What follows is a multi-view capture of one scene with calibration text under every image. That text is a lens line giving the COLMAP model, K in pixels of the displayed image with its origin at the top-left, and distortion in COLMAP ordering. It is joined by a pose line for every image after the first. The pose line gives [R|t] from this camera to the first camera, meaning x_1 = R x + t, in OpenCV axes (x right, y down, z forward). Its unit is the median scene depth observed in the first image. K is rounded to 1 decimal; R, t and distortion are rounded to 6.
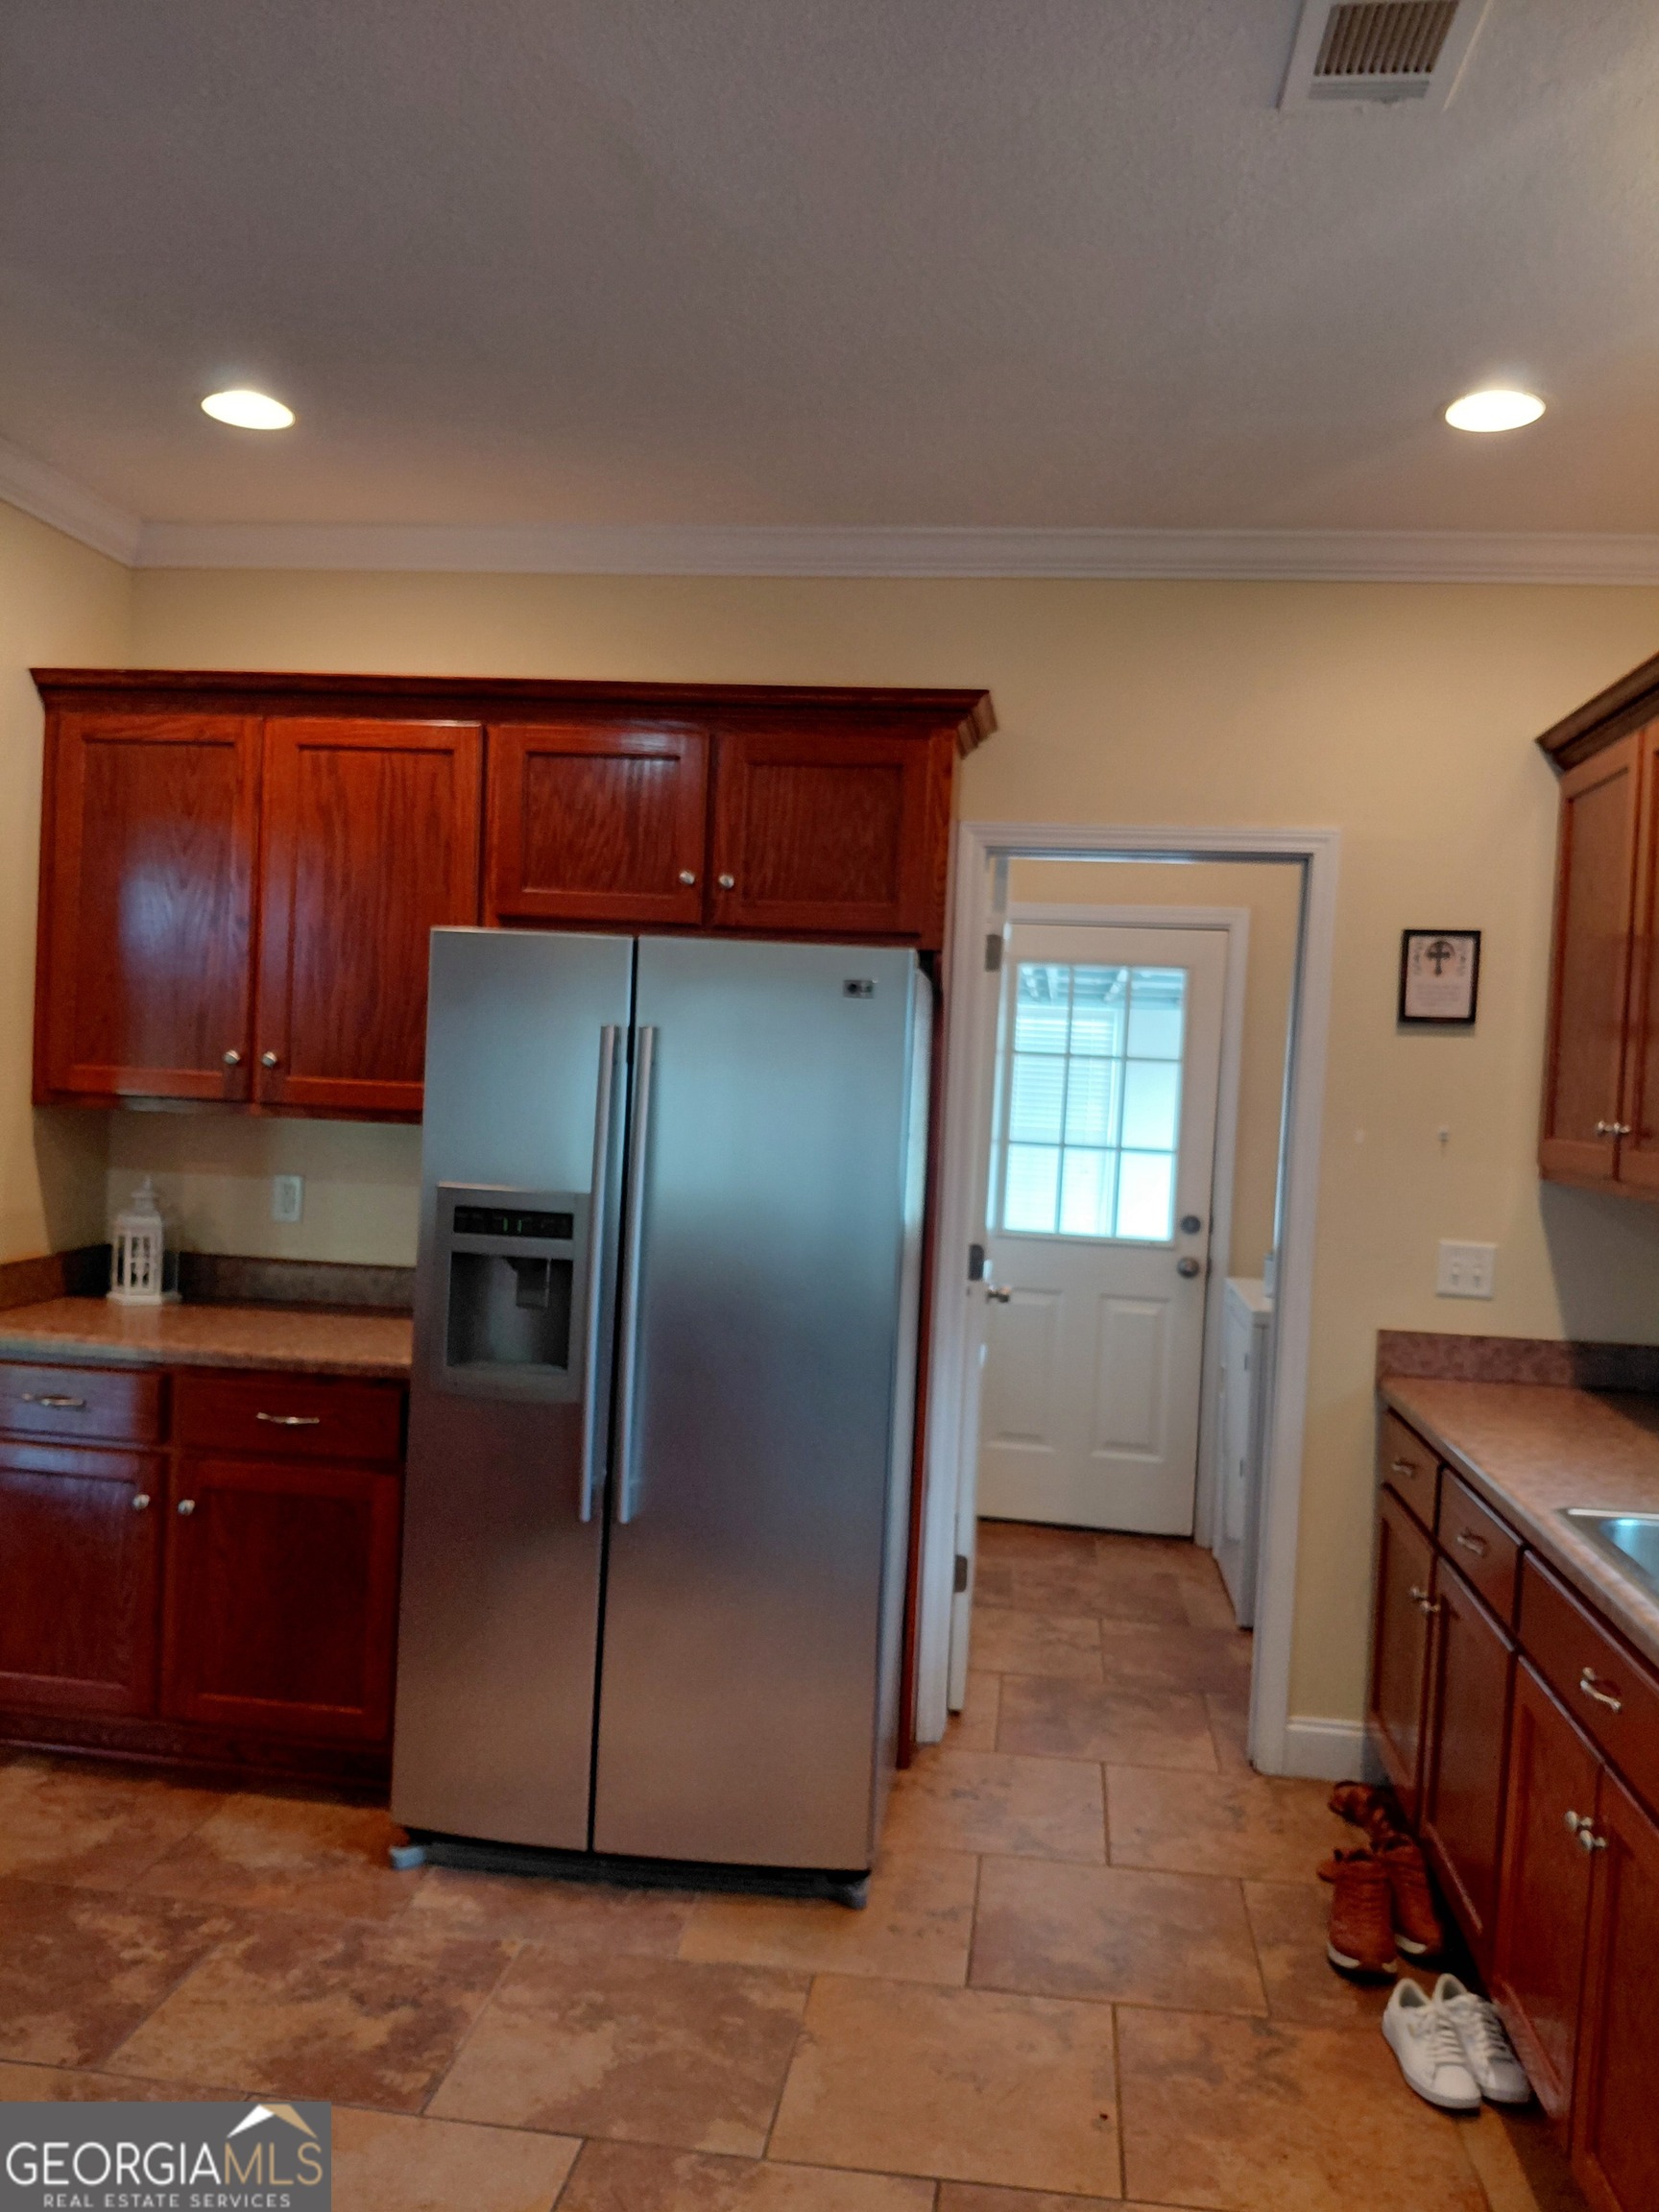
lens RADIAL K [[1686.0, 0, 864.4], [0, 1686.0, 1142.9], [0, 0, 1]] dist [0.080688, -0.160446]
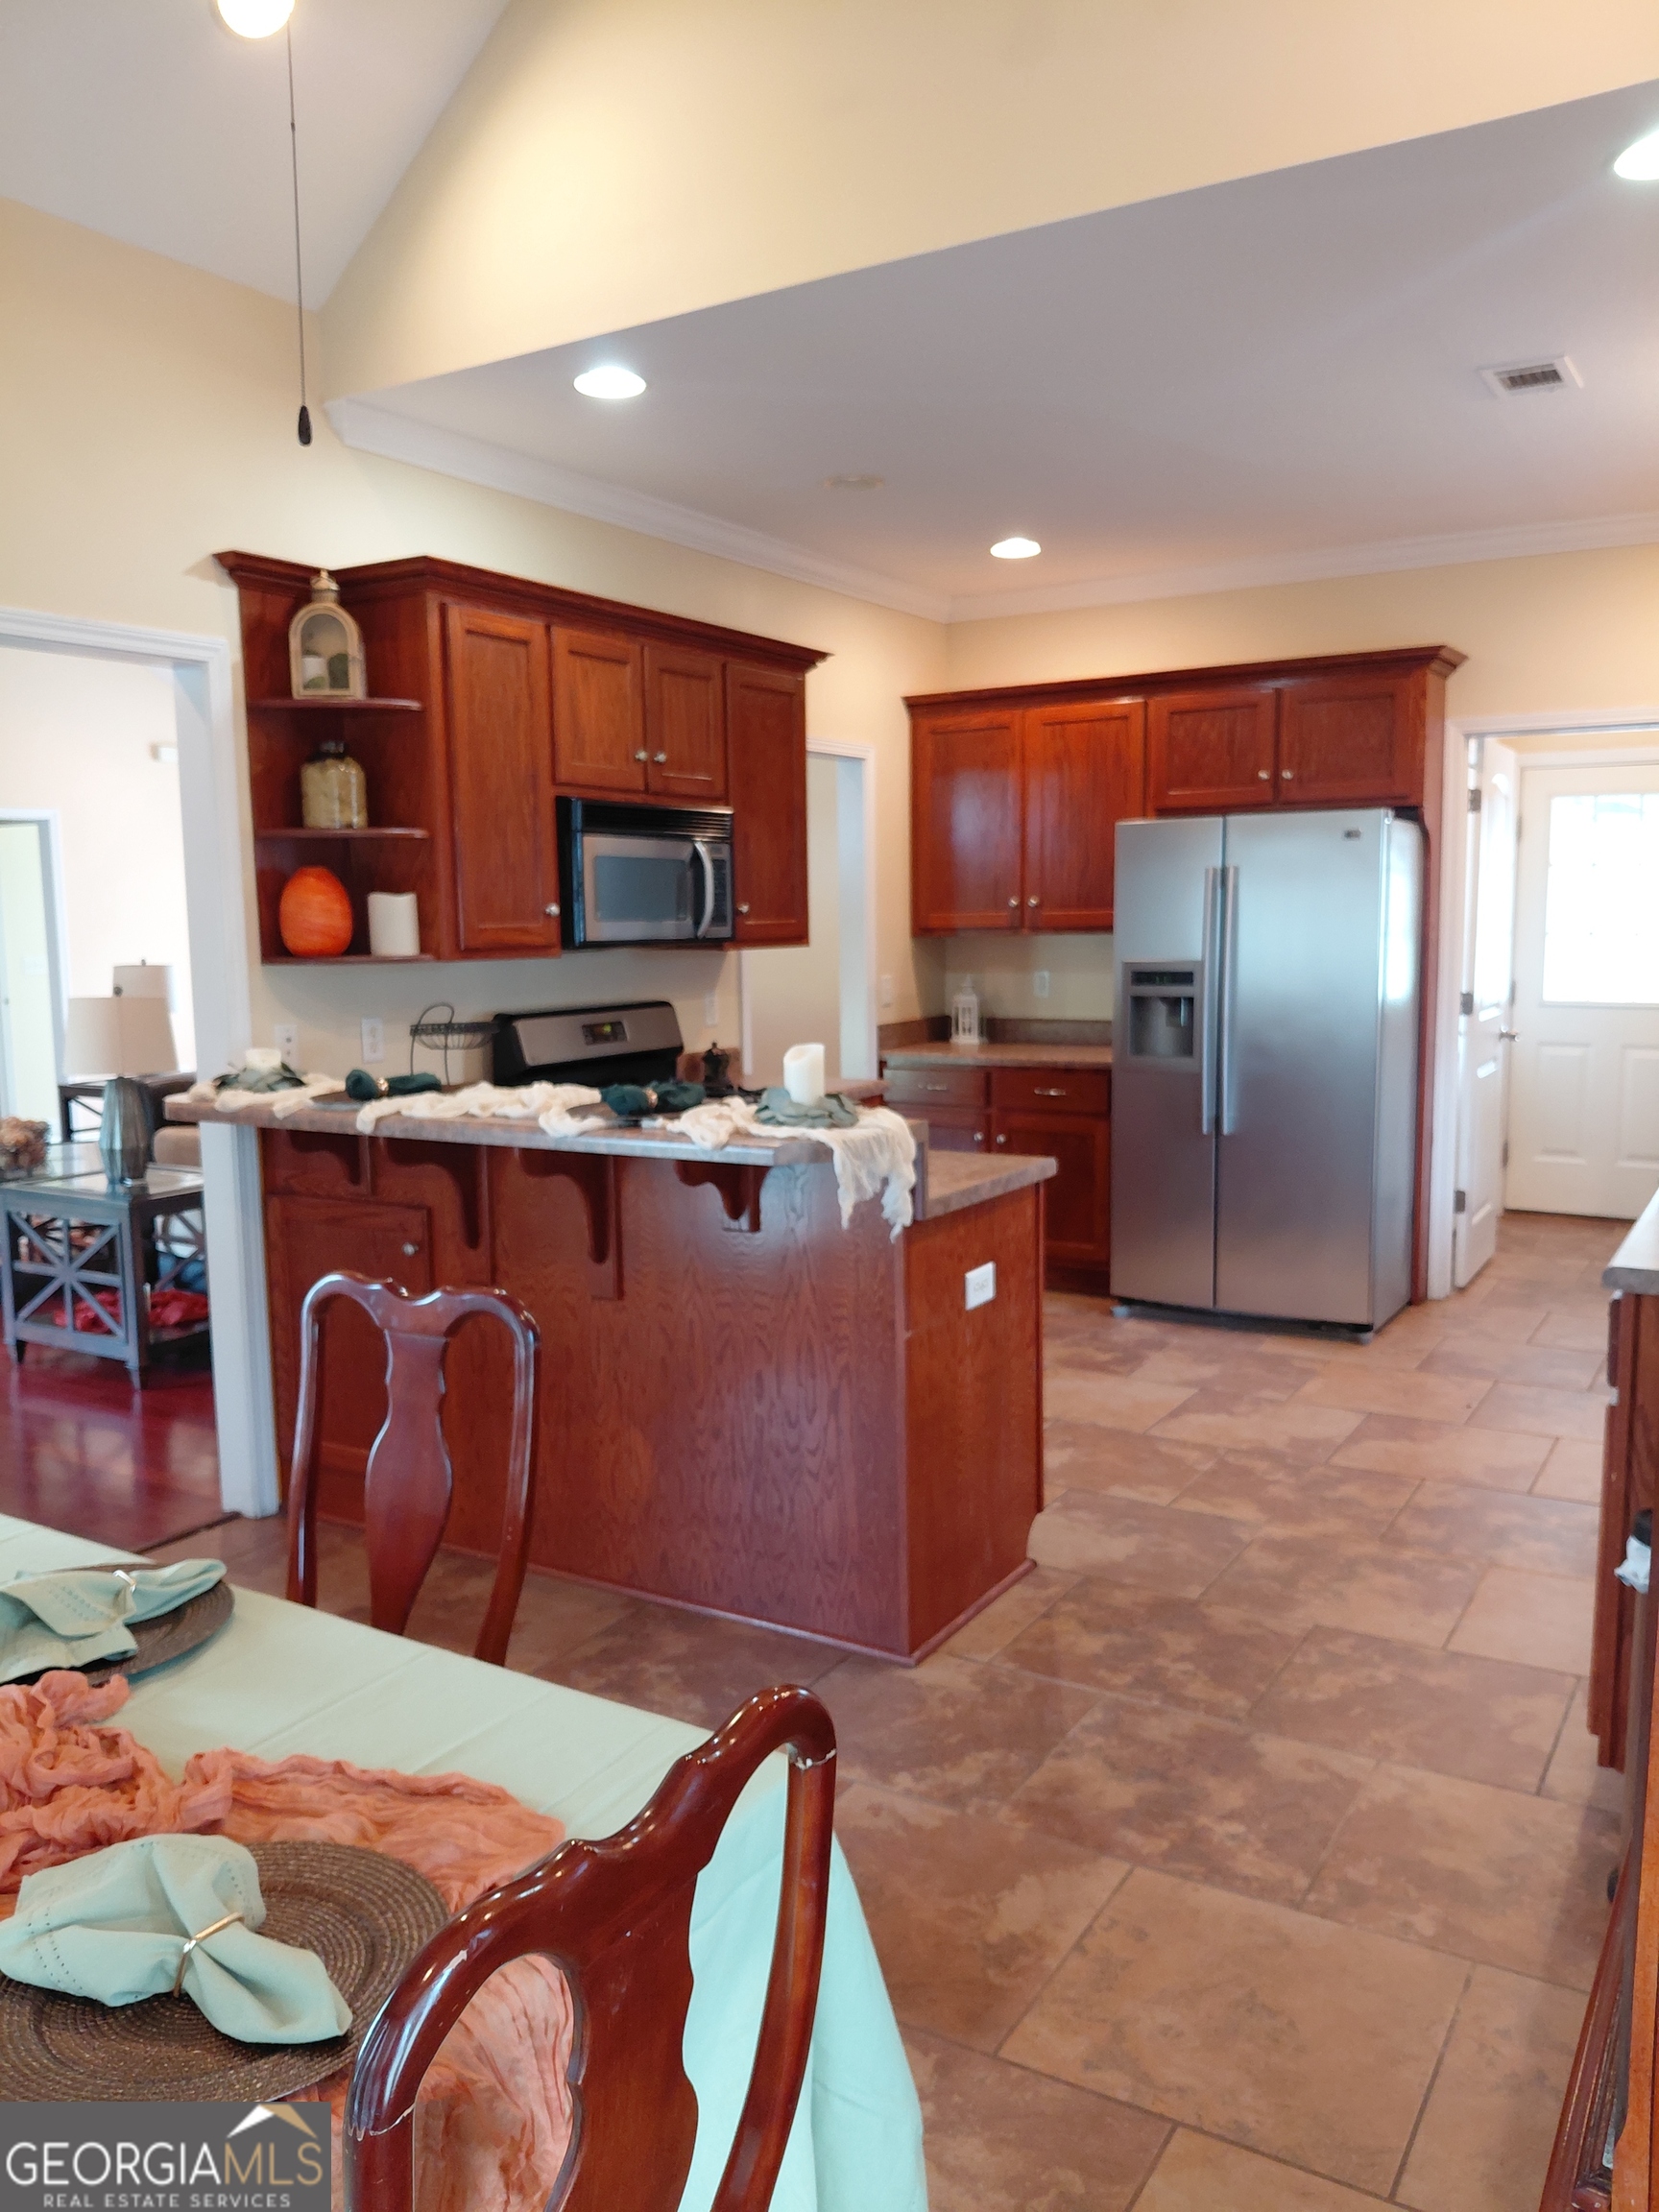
lens RADIAL K [[1686.0, 0, 850.9], [0, 1686.0, 1116.7], [0, 0, 1]] dist [0.080688, -0.160446]
pose [[0.909637, -0.014218, -0.415161, 0.215579], [0.040896, 0.997624, 0.055440, 0.071009], [0.413386, -0.067408, 0.908057, -0.723922]]
